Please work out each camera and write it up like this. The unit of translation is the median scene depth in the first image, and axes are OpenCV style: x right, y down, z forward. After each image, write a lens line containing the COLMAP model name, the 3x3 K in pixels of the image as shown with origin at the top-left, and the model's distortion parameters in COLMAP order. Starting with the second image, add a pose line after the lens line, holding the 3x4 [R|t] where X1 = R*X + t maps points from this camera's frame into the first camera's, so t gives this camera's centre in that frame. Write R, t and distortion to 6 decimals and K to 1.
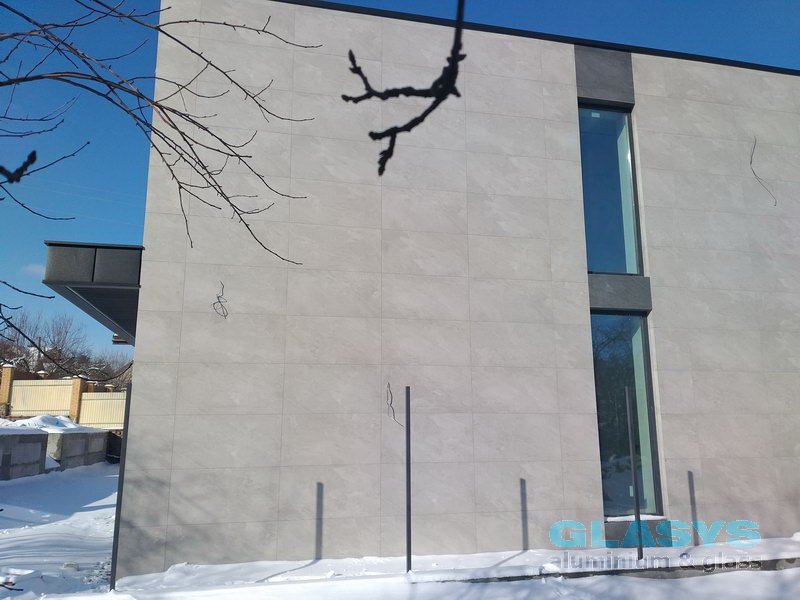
lens RADIAL K [[634.2, 0, 399.0], [0, 634.2, 302.6], [0, 0, 1]] dist [0.068703, -0.097031]
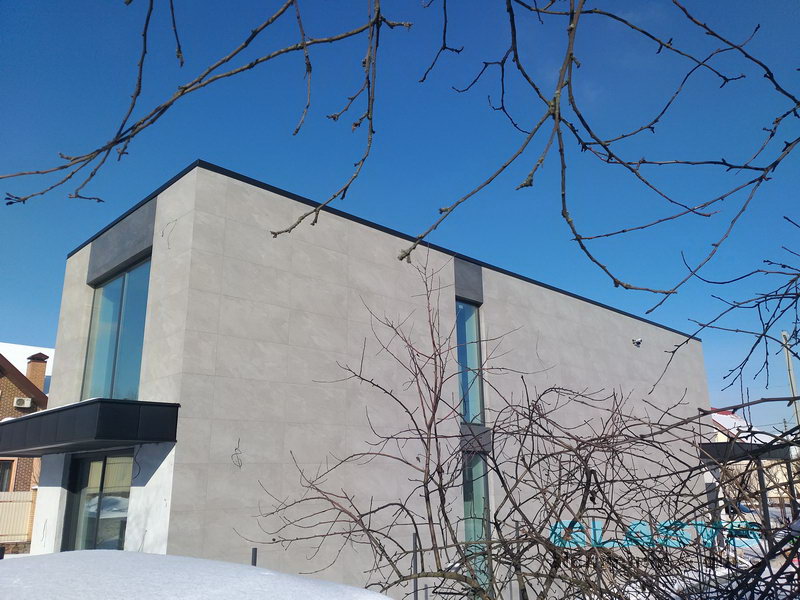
lens RADIAL K [[634.2, 0, 402.2], [0, 634.2, 297.0], [0, 0, 1]] dist [0.068703, -0.097031]
pose [[0.846421, 0.133488, 0.515511, -0.622494], [-0.090167, 0.990019, -0.108313, -0.173701], [-0.524825, 0.045196, 0.850010, -0.155049]]
